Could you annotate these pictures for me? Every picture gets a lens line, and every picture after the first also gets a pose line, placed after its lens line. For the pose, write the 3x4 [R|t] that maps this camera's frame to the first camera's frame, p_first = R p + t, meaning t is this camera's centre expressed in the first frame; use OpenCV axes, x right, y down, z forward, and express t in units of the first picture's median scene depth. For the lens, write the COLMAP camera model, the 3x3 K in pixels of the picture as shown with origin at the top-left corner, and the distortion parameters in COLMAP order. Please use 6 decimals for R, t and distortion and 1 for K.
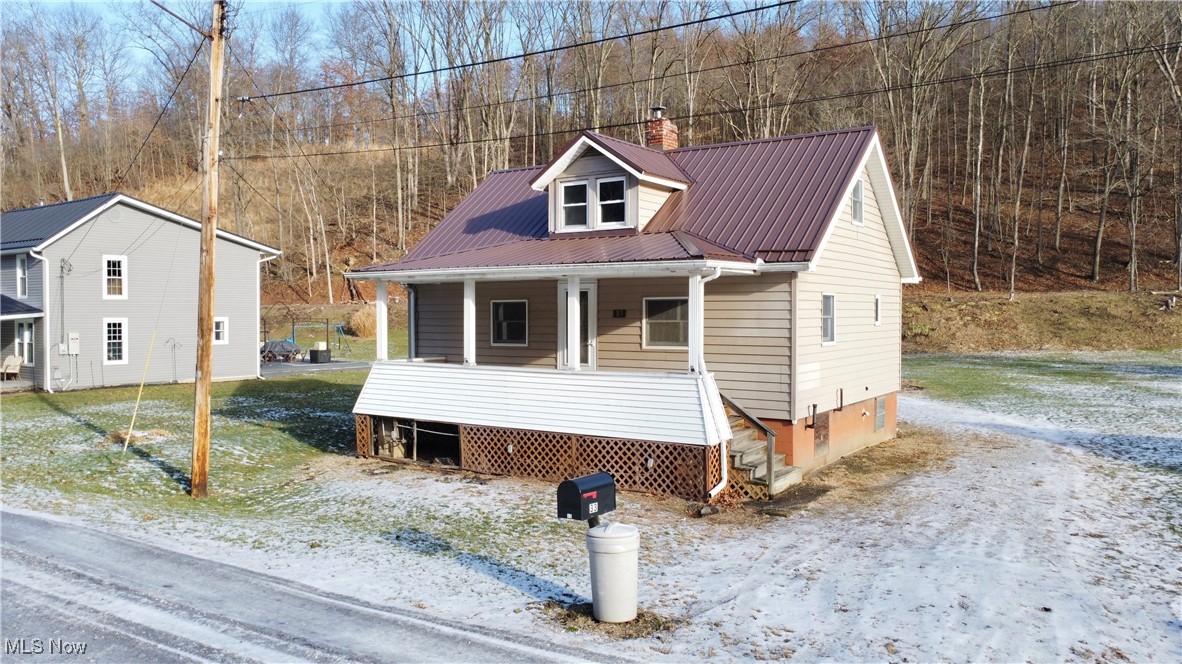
lens RADIAL K [[881.3, 0, 591.4], [0, 881.3, 334.9], [0, 0, 1]] dist [0.006099, -0.006787]
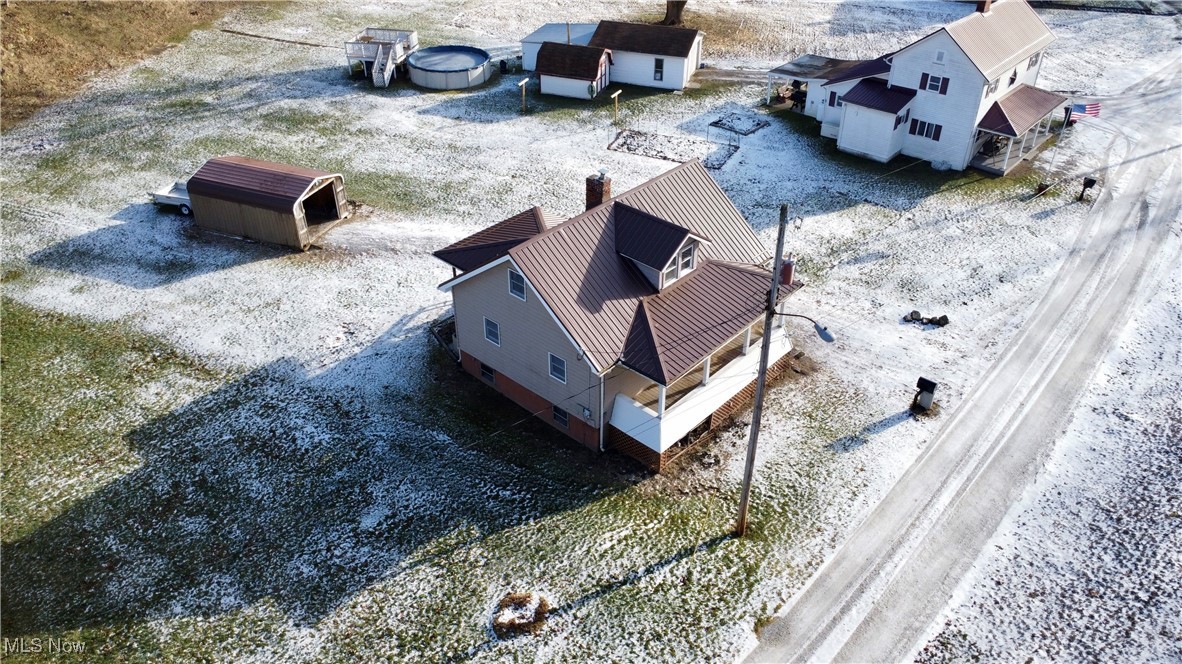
lens RADIAL K [[881.3, 0, 591.4], [0, 881.3, 334.9], [0, 0, 1]] dist [0.006099, -0.006787]
pose [[0.149701, -0.557122, 0.816826, -1.586102], [0.025036, 0.828007, 0.560159, -1.060266], [-0.988414, -0.063406, 0.137901, 0.994520]]
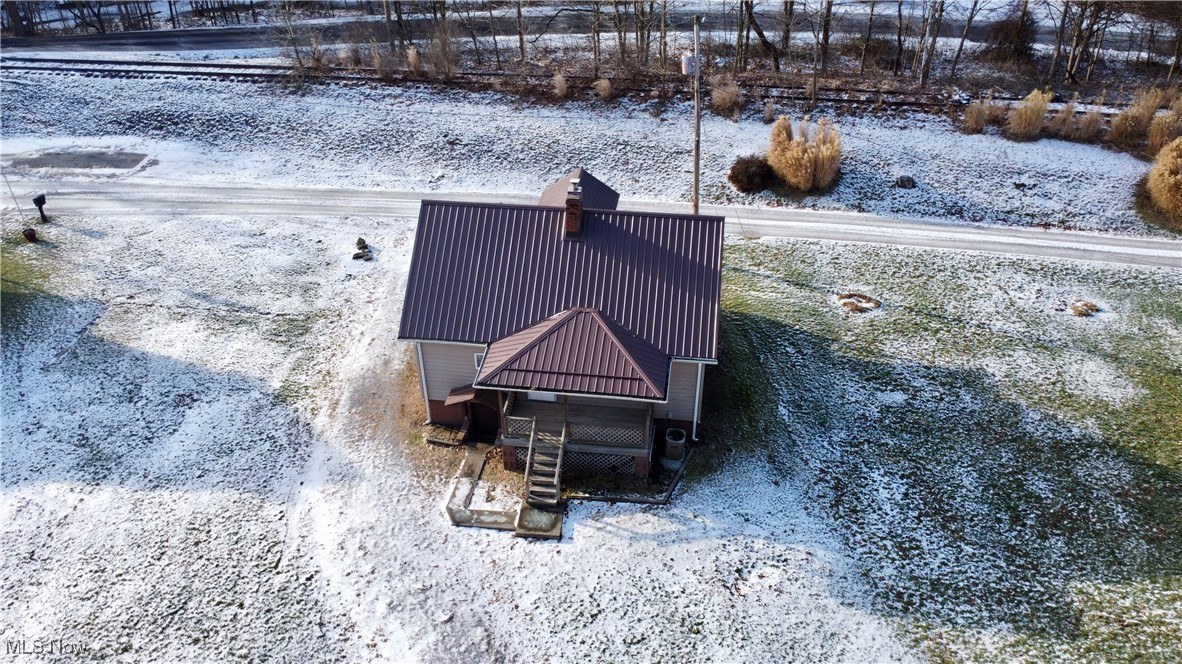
lens RADIAL K [[881.3, 0, 591.4], [0, 881.3, 334.9], [0, 0, 1]] dist [0.006099, -0.006787]
pose [[-0.898532, 0.253344, -0.358408, 0.736336], [-0.005528, 0.809996, 0.586409, -1.061740], [0.438872, 0.528889, -0.726407, 2.622879]]
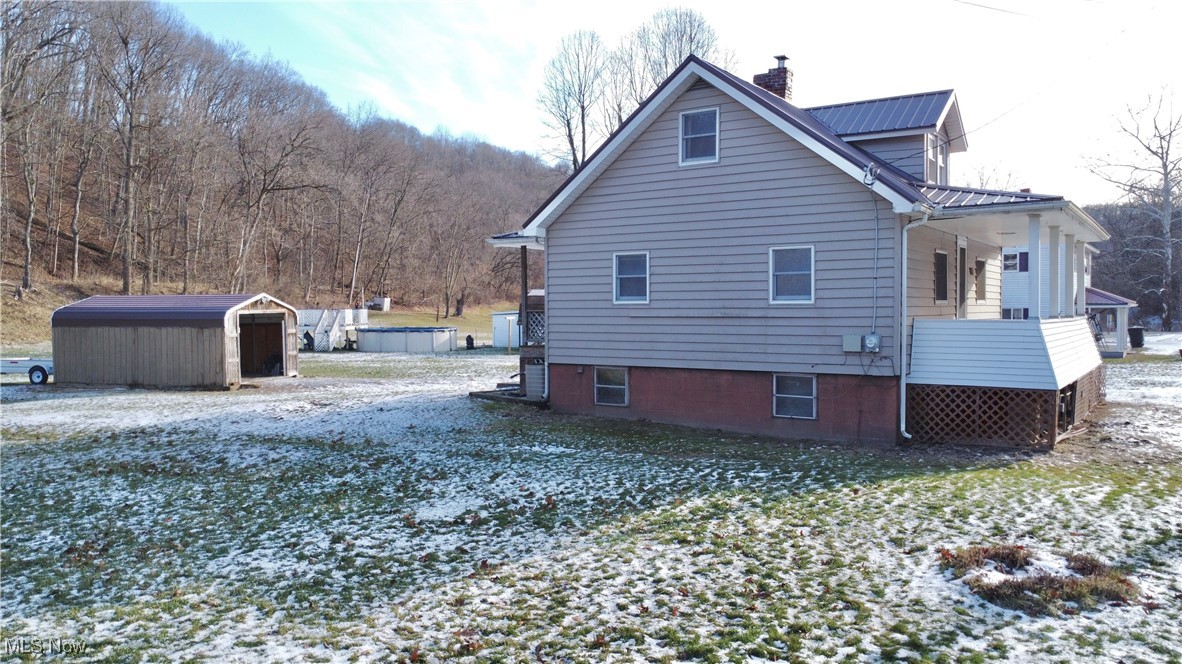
lens RADIAL K [[881.3, 0, 591.4], [0, 881.3, 334.9], [0, 0, 1]] dist [0.006099, -0.006787]
pose [[0.009492, -0.026908, 0.999593, -1.096548], [0.030874, 0.999169, 0.026604, 0.010753], [-0.999478, 0.030608, 0.010315, 1.497622]]
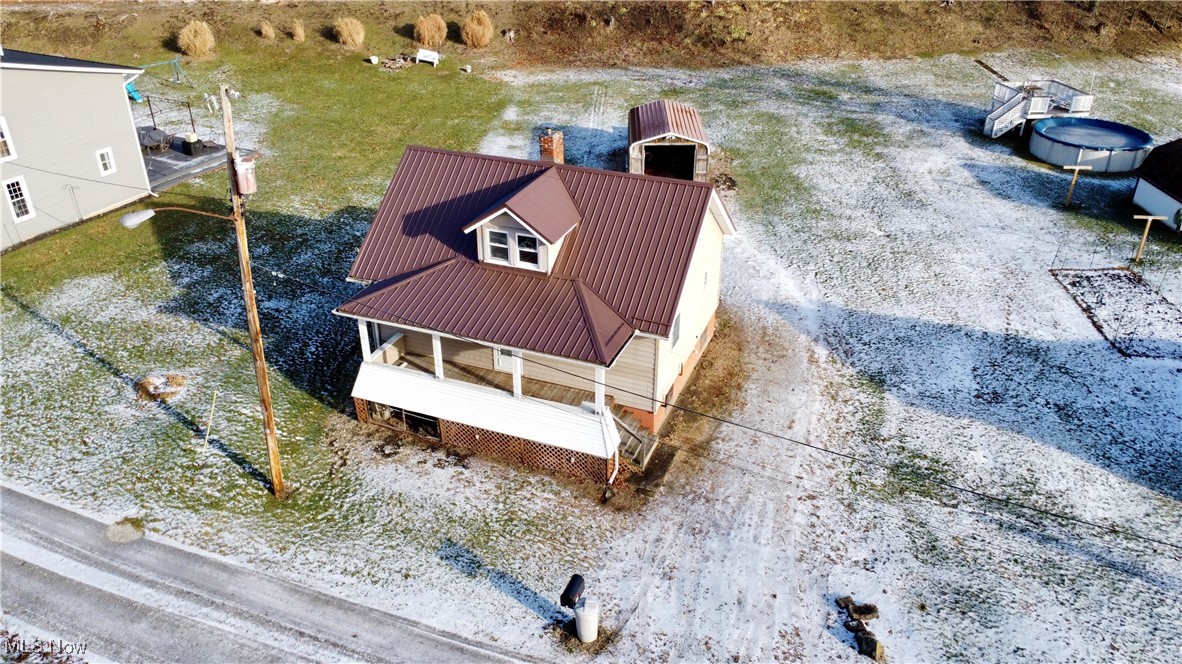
lens RADIAL K [[881.3, 0, 591.4], [0, 881.3, 334.9], [0, 0, 1]] dist [0.006099, -0.006787]
pose [[0.978455, -0.099218, 0.181056, -0.151013], [0.003401, 0.884584, 0.466369, -0.718737], [-0.206431, -0.455705, 0.865863, -0.293295]]
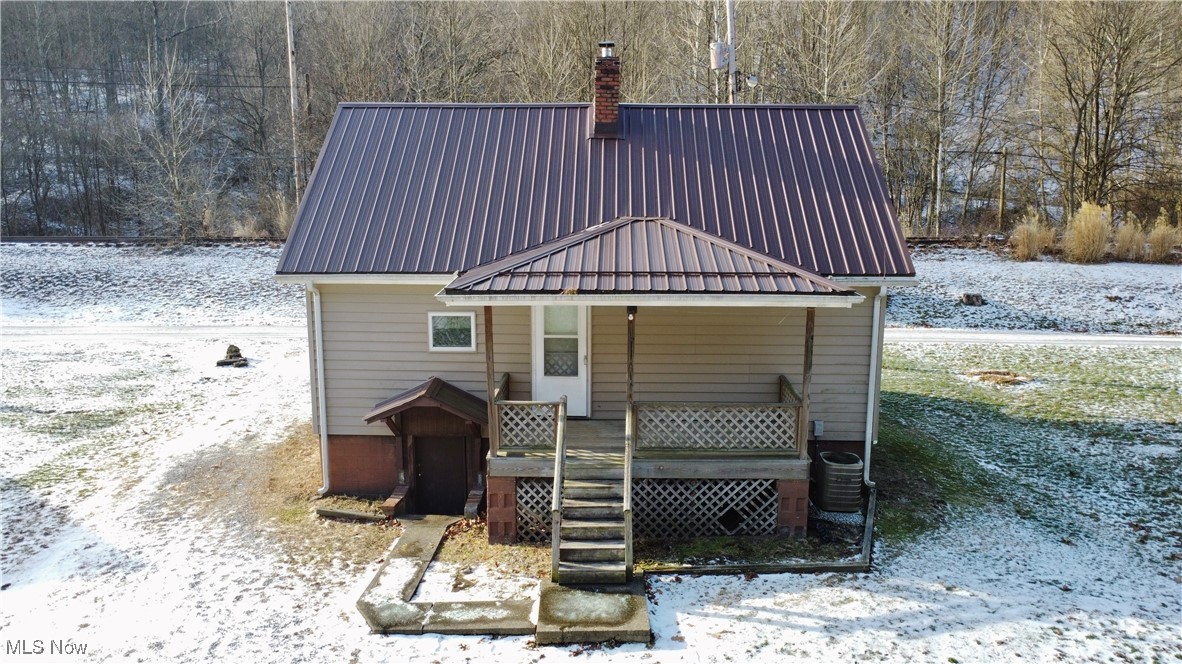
lens RADIAL K [[881.3, 0, 591.4], [0, 881.3, 334.9], [0, 0, 1]] dist [0.006099, -0.006787]
pose [[-0.846426, 0.092725, -0.524371, 0.657079], [-0.015251, 0.980098, 0.197930, -0.195694], [0.532288, 0.175530, -0.828166, 2.112162]]
